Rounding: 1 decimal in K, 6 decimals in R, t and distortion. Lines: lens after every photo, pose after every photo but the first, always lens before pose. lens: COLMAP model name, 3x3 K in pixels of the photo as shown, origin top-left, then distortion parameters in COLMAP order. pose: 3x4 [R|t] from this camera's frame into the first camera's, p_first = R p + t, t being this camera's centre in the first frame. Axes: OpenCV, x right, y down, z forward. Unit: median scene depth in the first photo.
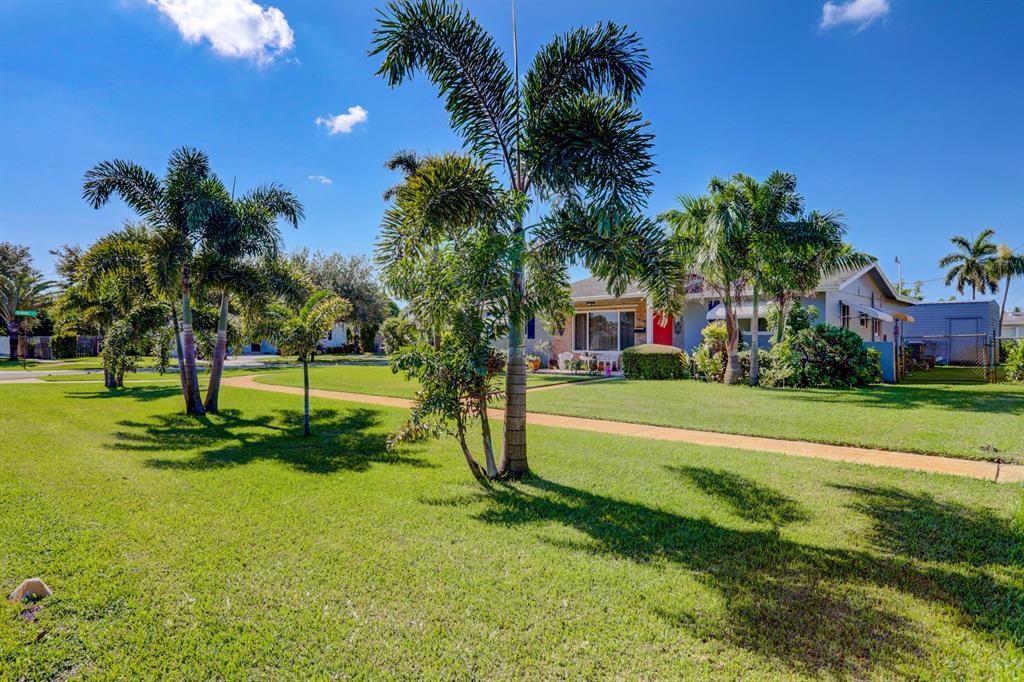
lens RADIAL K [[603.7, 0, 519.3], [0, 603.7, 345.5], [0, 0, 1]] dist [0.020799, -0.001299]
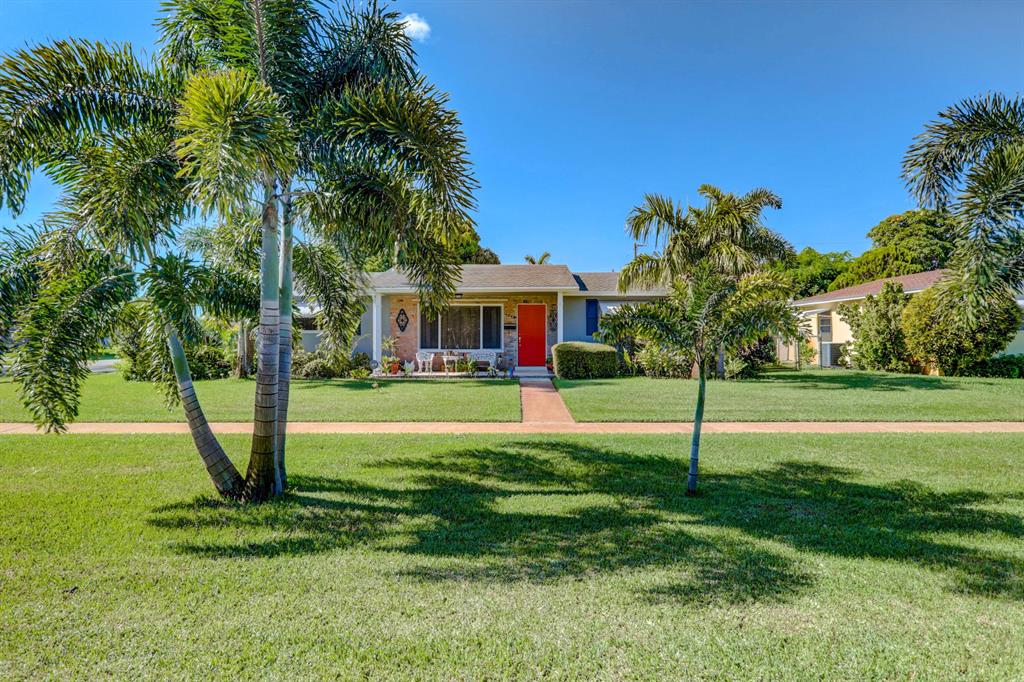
lens RADIAL K [[590.3, 0, 512.0], [0, 590.3, 341.0], [0, 0, 1]] dist [-0.000225, -0.000268]
pose [[0.746954, -0.002107, 0.664872, -0.501360], [0.002352, 0.999997, 0.000527, -0.004827], [-0.664871, 0.001170, 0.746957, 0.399448]]
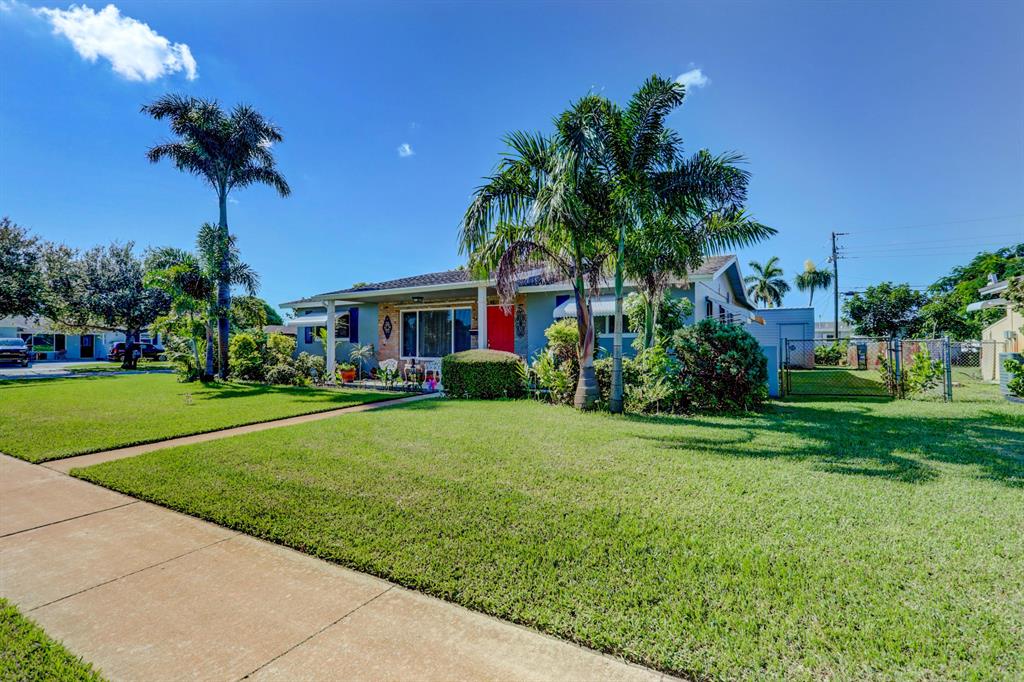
lens RADIAL K [[495.7, 0, 512.0], [0, 495.7, 341.0], [0, 0, 1]] dist [0.003093, 0.000430]
pose [[0.980553, 0.001466, 0.196249, 0.143819], [0.001873, 0.999857, -0.016829, -0.002334], [-0.196245, 0.016870, 0.980410, 0.418464]]
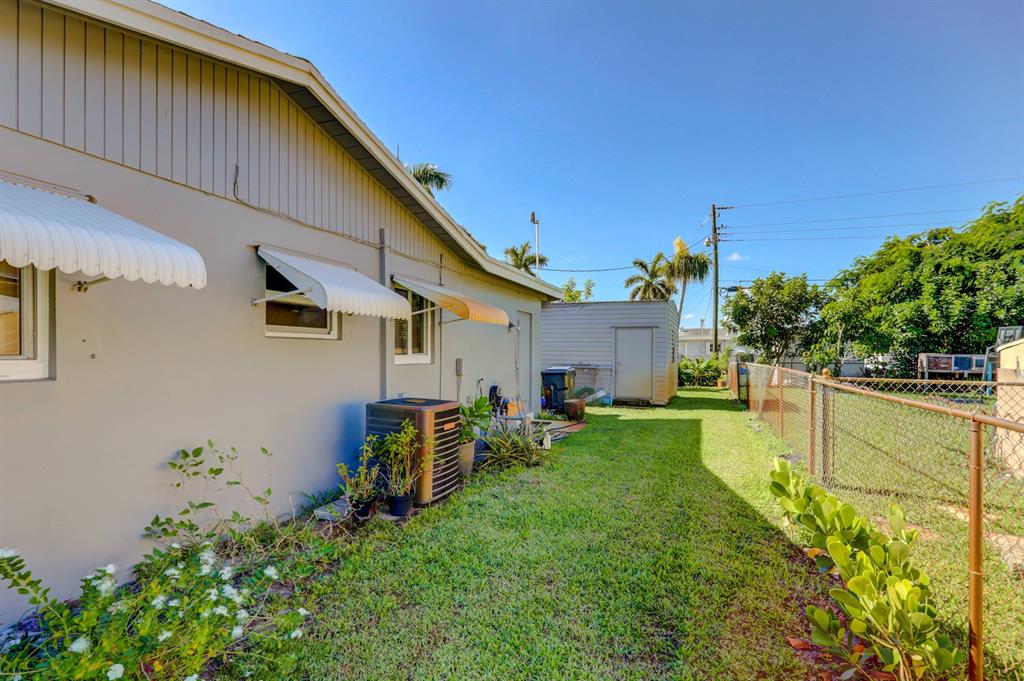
lens RADIAL K [[501.5, 0, 512.3], [0, 501.5, 353.9], [0, 0, 1]] dist [0.000382, -0.000149]
pose [[0.932666, 0.003081, 0.360727, 0.710238], [-0.003213, 0.999995, -0.000234, -0.028461], [-0.360726, -0.000941, 0.932671, 0.943801]]
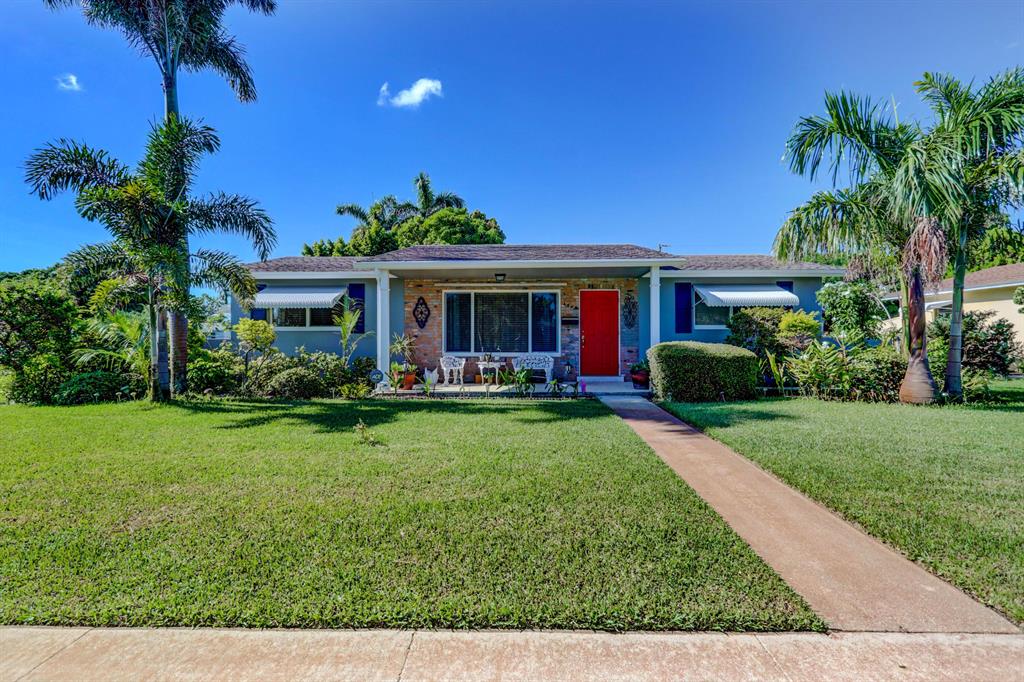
lens RADIAL K [[495.7, 0, 512.0], [0, 495.7, 341.0], [0, 0, 1]] dist [0.003093, 0.000430]
pose [[0.759114, -0.000916, 0.650958, -0.259759], [0.003834, 0.999988, -0.003063, -0.002222], [-0.650947, 0.004821, 0.759108, 0.778596]]
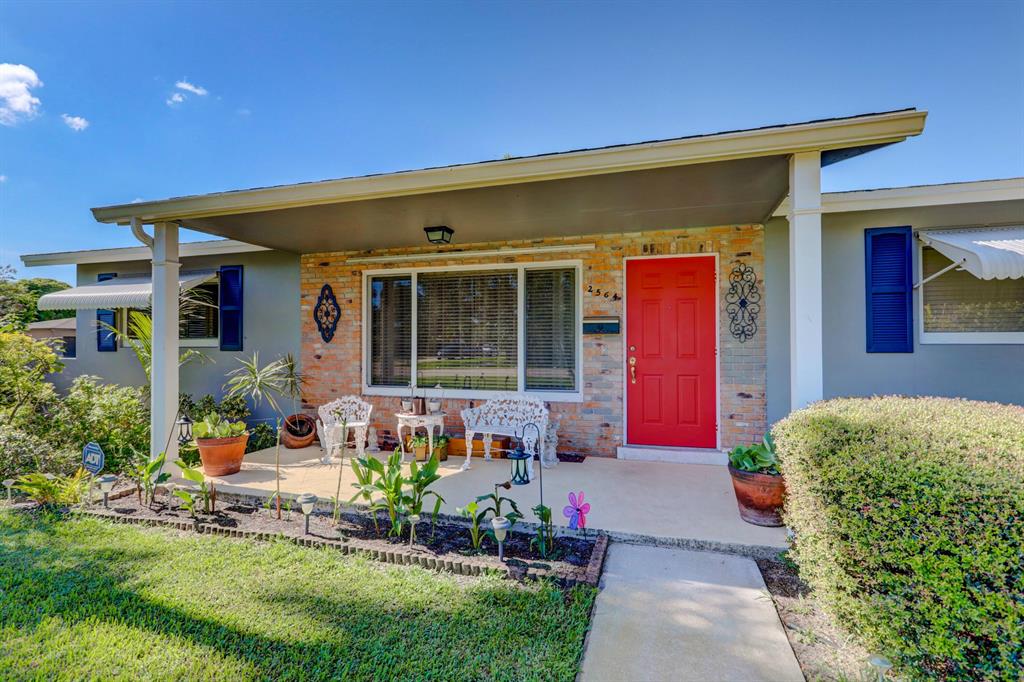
lens RADIAL K [[495.7, 0, 512.0], [0, 495.7, 341.0], [0, 0, 1]] dist [0.003093, 0.000430]
pose [[0.903476, 0.002464, 0.428632, 0.061773], [0.003206, 0.999917, -0.012506, -0.018347], [-0.428627, 0.012673, 0.903393, 0.986819]]
